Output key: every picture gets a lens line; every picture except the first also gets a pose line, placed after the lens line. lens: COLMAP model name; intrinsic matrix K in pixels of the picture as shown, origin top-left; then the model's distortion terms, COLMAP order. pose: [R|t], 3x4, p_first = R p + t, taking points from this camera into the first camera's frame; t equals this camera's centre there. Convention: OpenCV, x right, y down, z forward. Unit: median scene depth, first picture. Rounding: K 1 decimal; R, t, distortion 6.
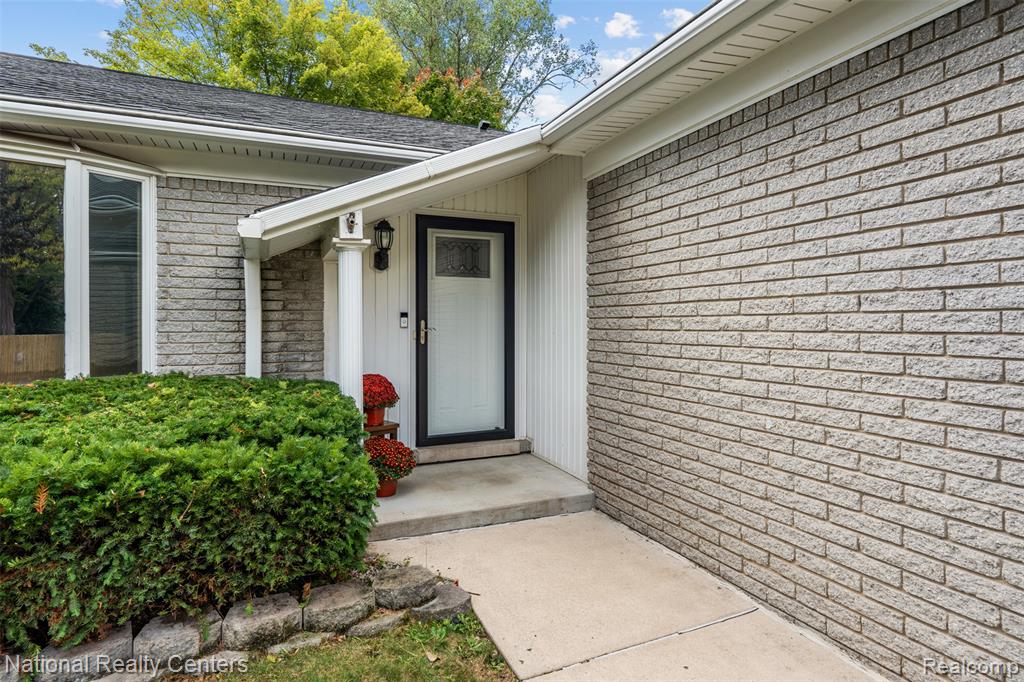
lens RADIAL K [[549.5, 0, 534.7], [0, 549.5, 318.3], [0, 0, 1]] dist [-0.006923, -0.000493]
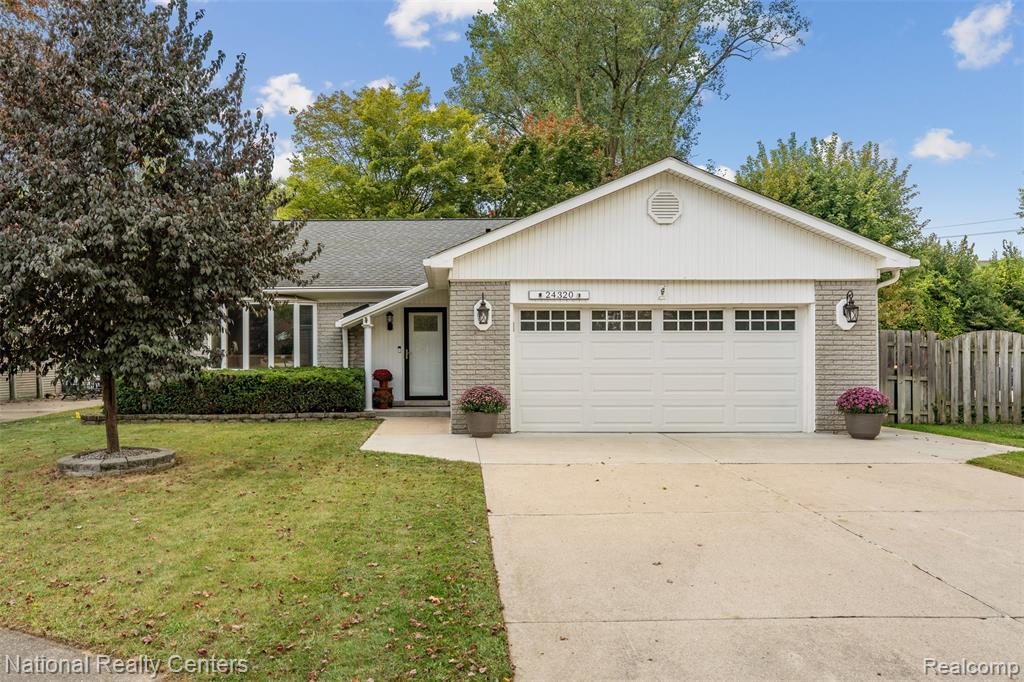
lens RADIAL K [[815.2, 0, 508.2], [0, 815.2, 342.2], [0, 0, 1]] dist [-0.052023, -0.005595]
pose [[0.928438, -0.008719, -0.371386, 1.711646], [0.006487, 0.999953, -0.007258, -0.000404], [0.371431, 0.004330, 0.928450, -2.429995]]
